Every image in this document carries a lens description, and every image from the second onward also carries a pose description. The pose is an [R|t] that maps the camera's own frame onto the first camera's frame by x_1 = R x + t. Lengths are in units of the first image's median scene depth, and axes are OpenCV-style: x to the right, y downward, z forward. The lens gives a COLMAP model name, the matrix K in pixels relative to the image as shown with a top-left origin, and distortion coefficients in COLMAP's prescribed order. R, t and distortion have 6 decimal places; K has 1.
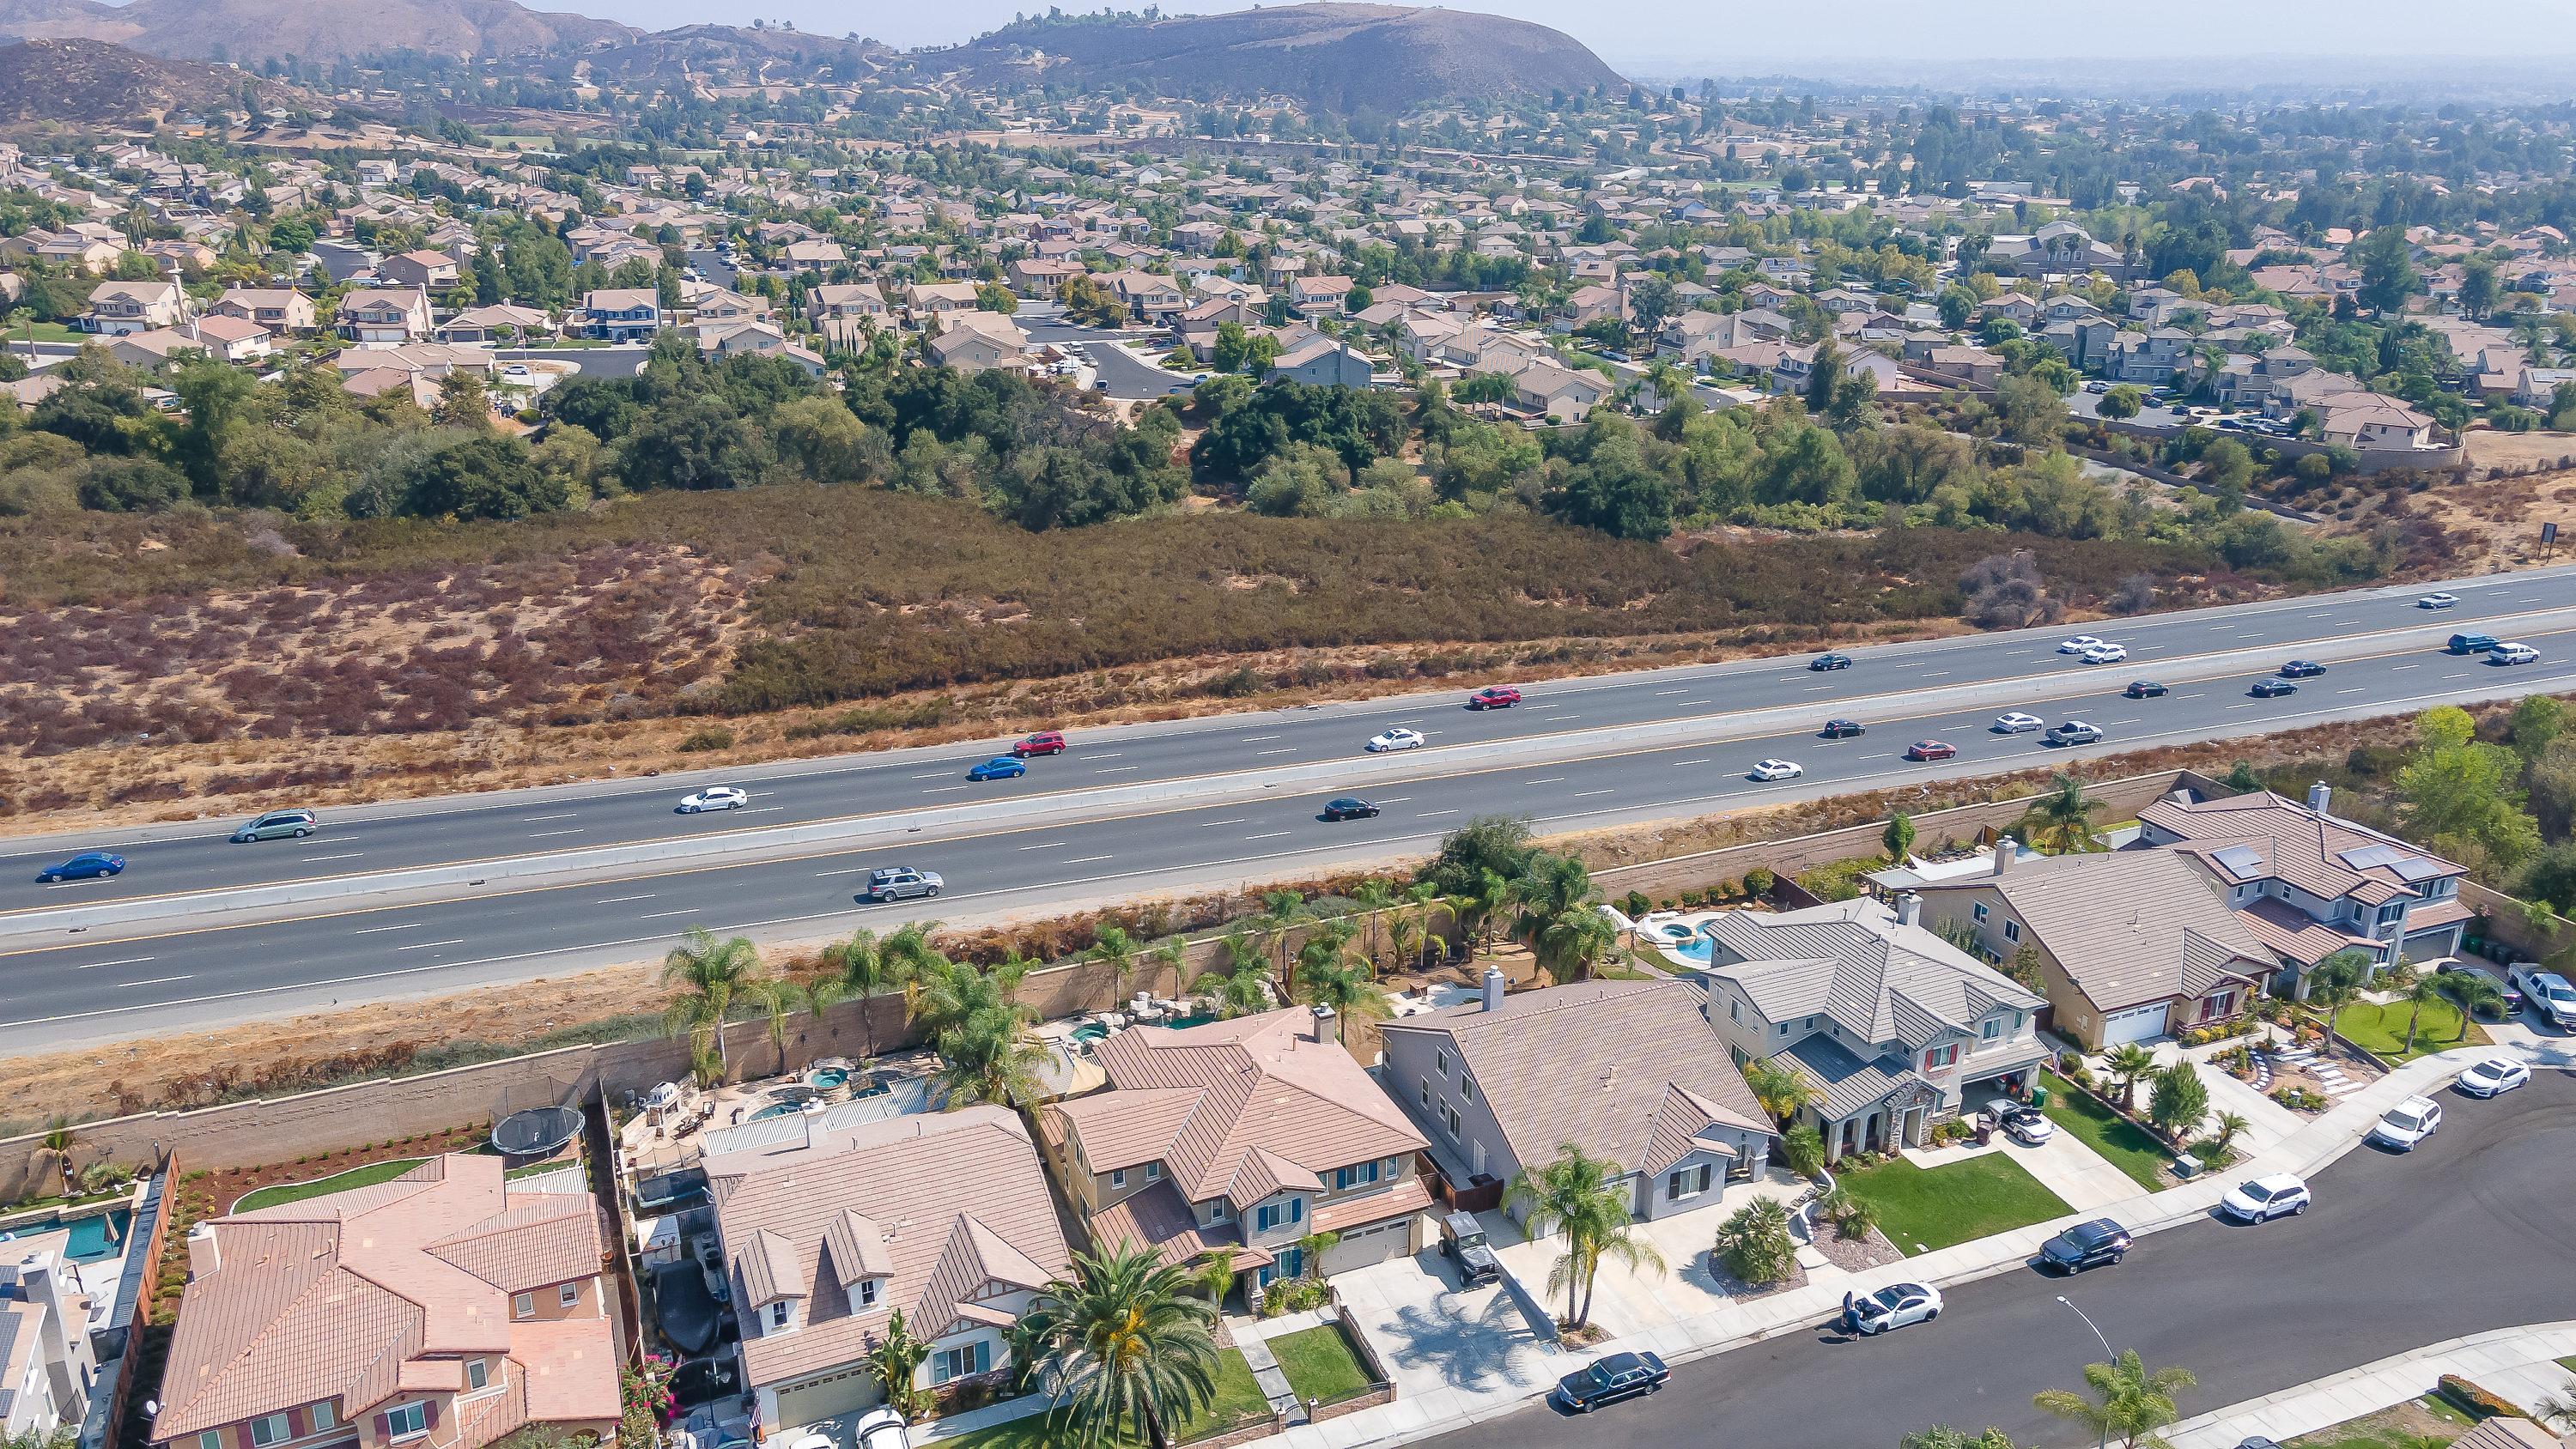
lens RADIAL K [[1882.8, 0, 1281.2], [0, 1882.8, 724.1], [0, 0, 1]] dist [0.024766, 0.071664]
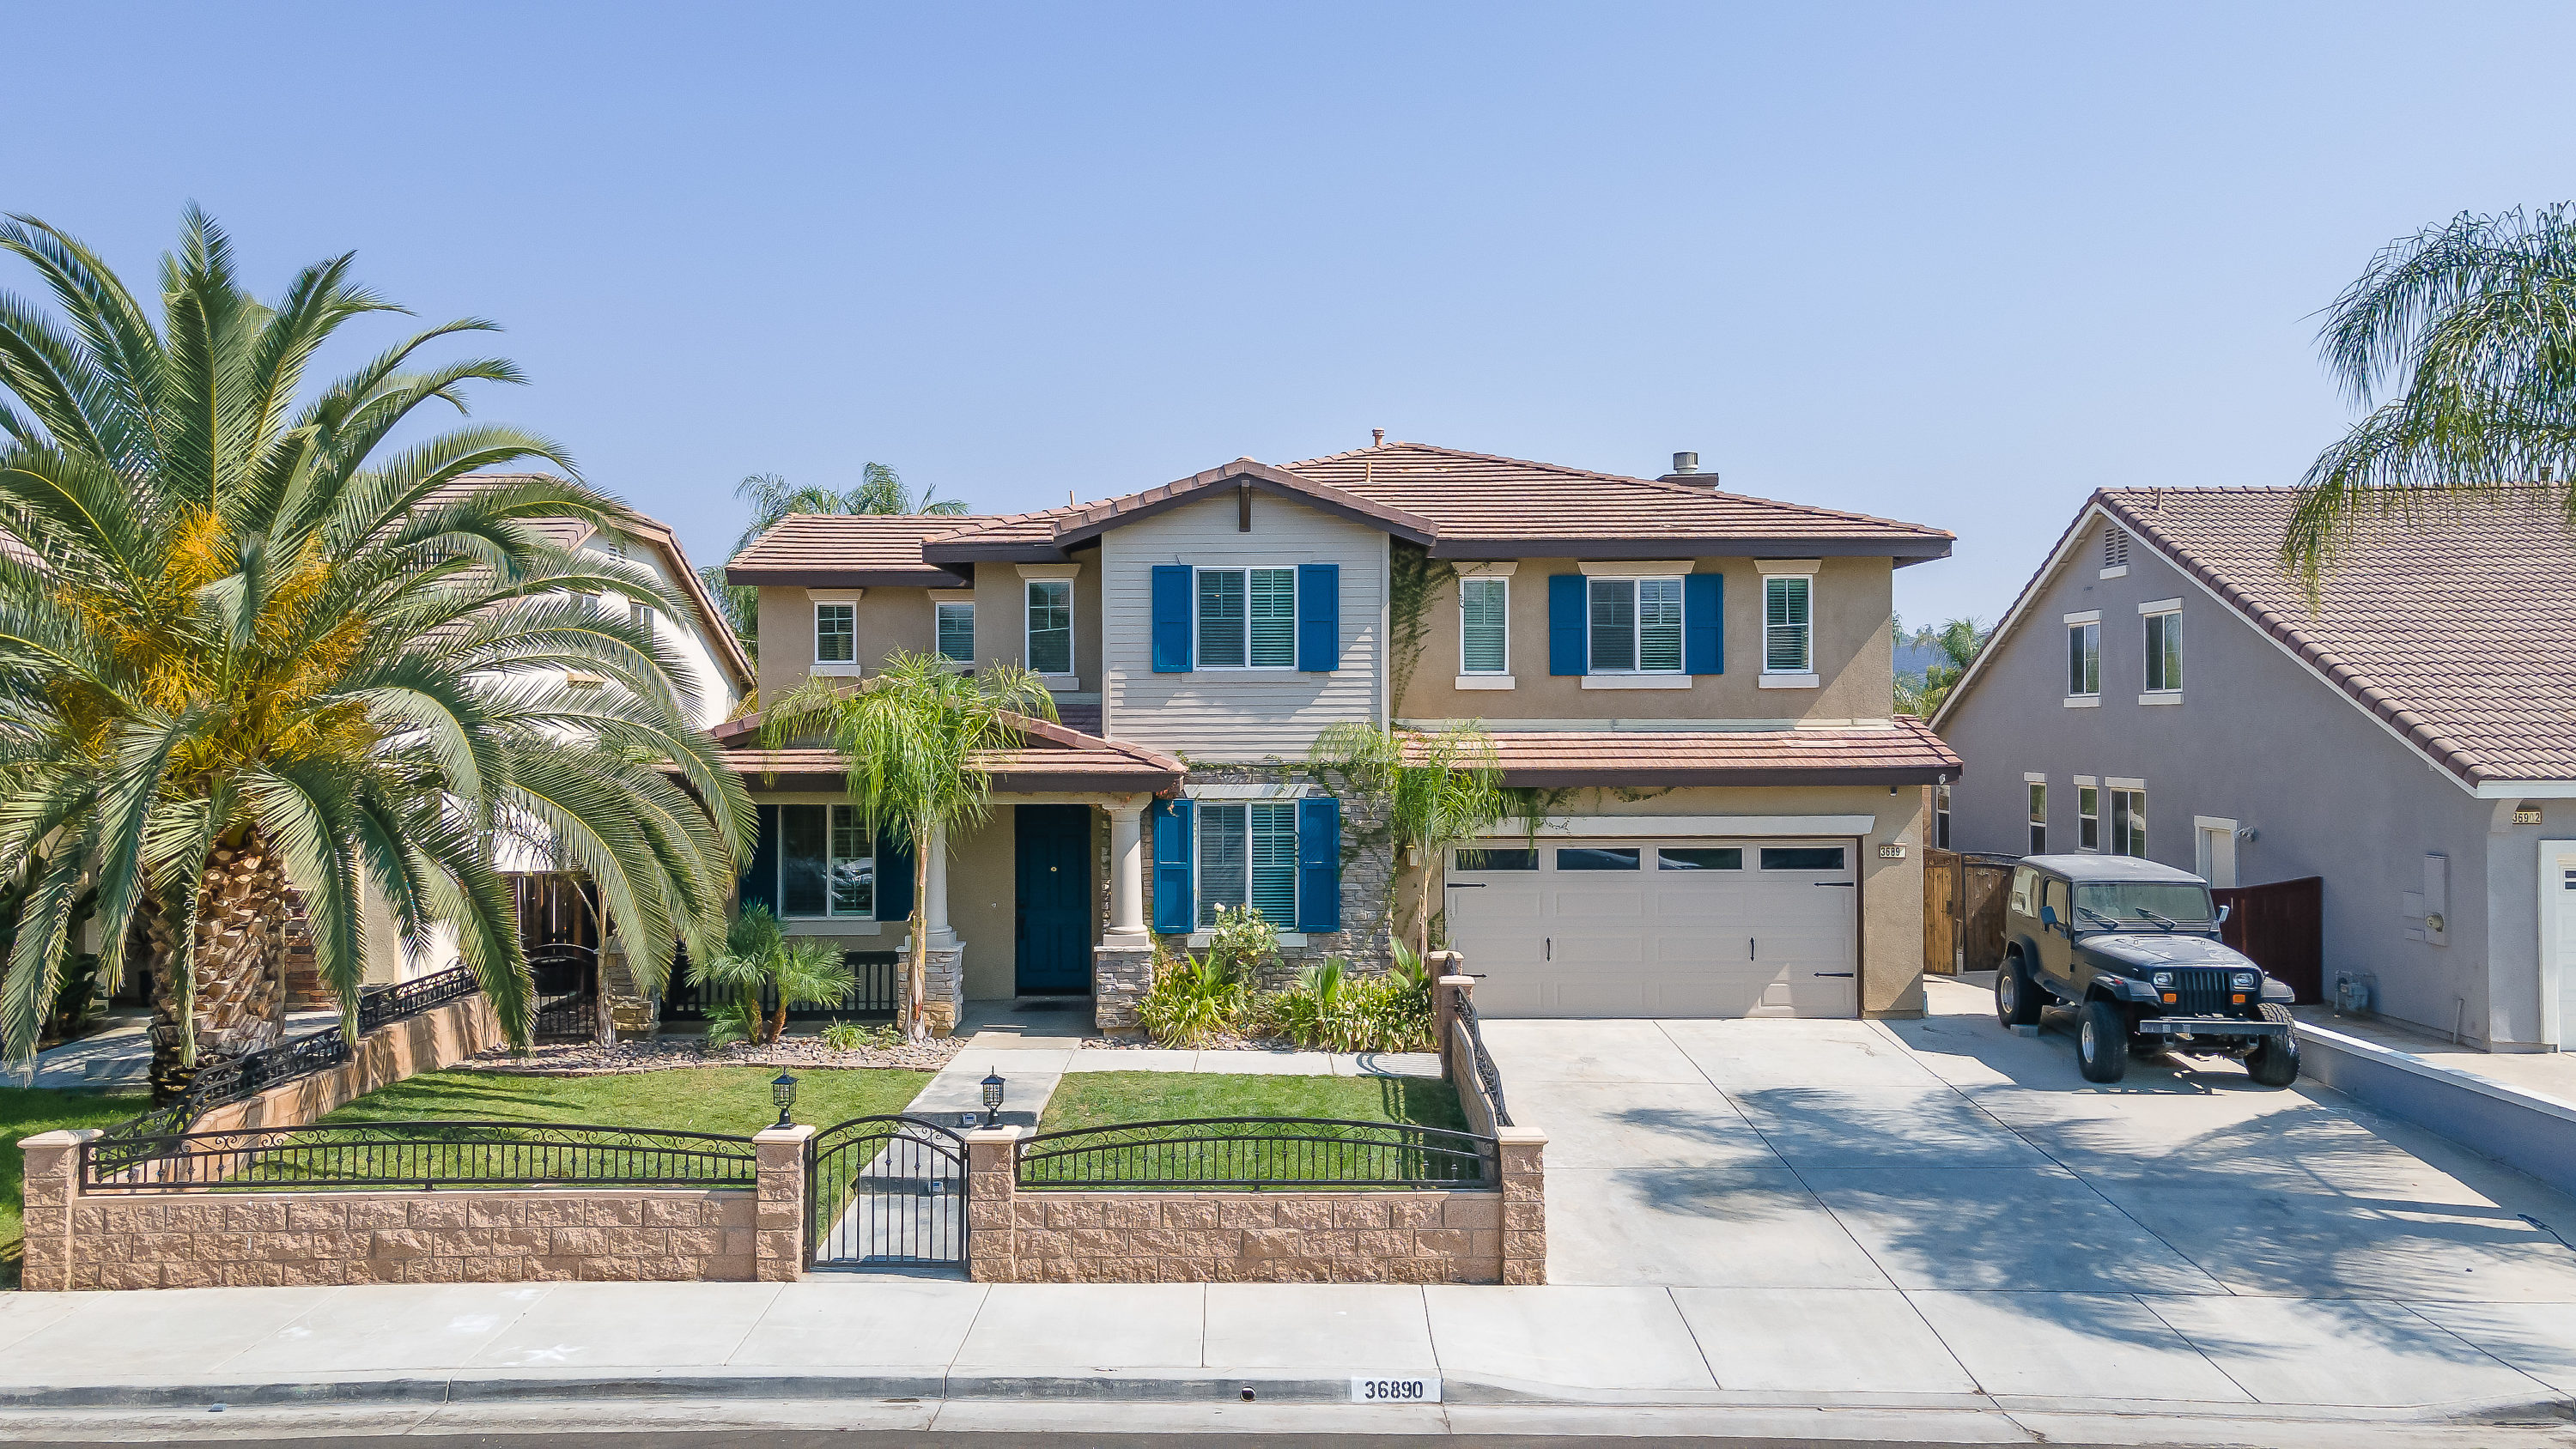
lens RADIAL K [[1882.8, 0, 1281.2], [0, 1882.8, 724.1], [0, 0, 1]] dist [0.024766, 0.071664]
pose [[0.921120, -0.003077, -0.389267, 0.047935], [-0.125173, 0.944521, -0.303662, 0.168348], [0.368605, 0.328435, 0.869632, 0.385937]]
